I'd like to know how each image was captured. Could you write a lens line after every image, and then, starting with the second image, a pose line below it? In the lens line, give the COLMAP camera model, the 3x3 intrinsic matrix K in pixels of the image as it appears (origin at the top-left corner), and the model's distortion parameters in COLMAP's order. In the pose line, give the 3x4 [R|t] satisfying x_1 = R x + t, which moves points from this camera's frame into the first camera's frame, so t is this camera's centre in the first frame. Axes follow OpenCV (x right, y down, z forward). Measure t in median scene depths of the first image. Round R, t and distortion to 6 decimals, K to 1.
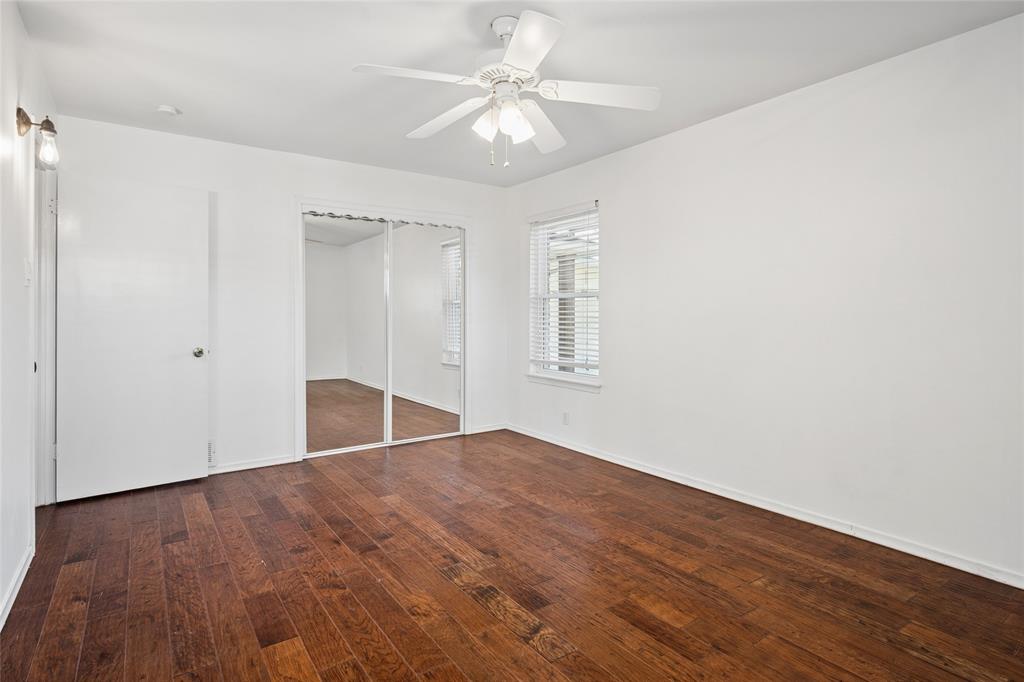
lens RADIAL K [[529.6, 0, 514.0], [0, 529.6, 315.9], [0, 0, 1]] dist [0.001090, -0.000690]
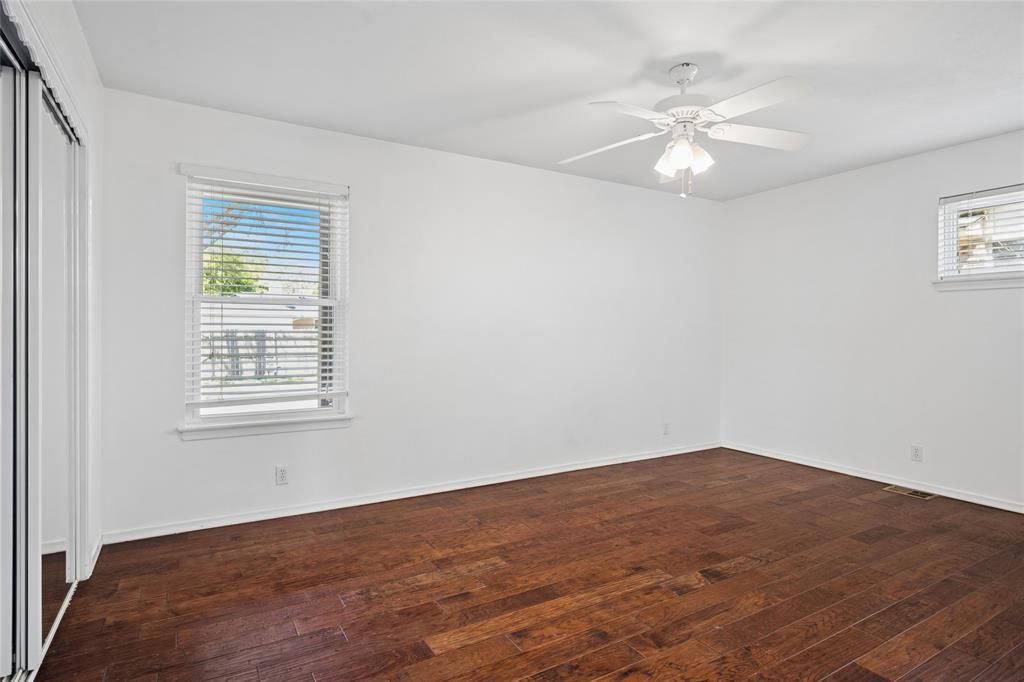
lens RADIAL K [[544.6, 0, 508.2], [0, 544.6, 336.0], [0, 0, 1]] dist [0.001230, -0.000031]
pose [[0.083705, -0.007999, 0.996459, -1.004264], [-0.002695, 0.999962, 0.008253, 0.000829], [-0.996487, -0.003376, 0.083680, 1.072609]]
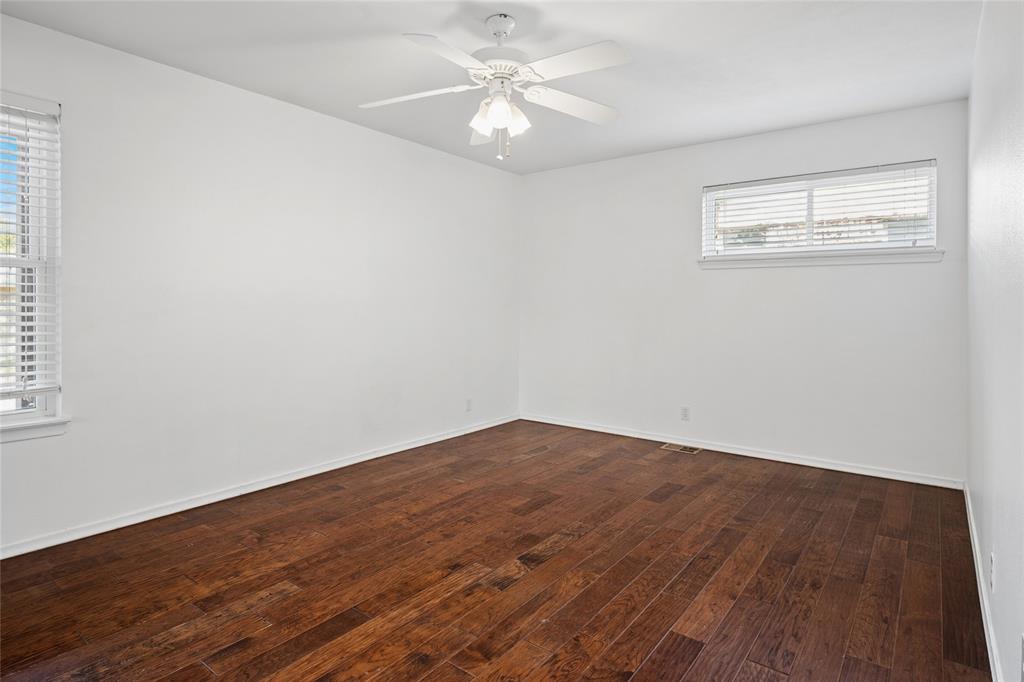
lens RADIAL K [[555.4, 0, 509.7], [0, 555.4, 313.2], [0, 0, 1]] dist [0.000614, -0.000414]
pose [[-0.295134, -0.014472, 0.955346, -0.896076], [-0.003561, 0.999895, 0.014047, 0.002449], [-0.955449, 0.000743, -0.295155, 1.100309]]
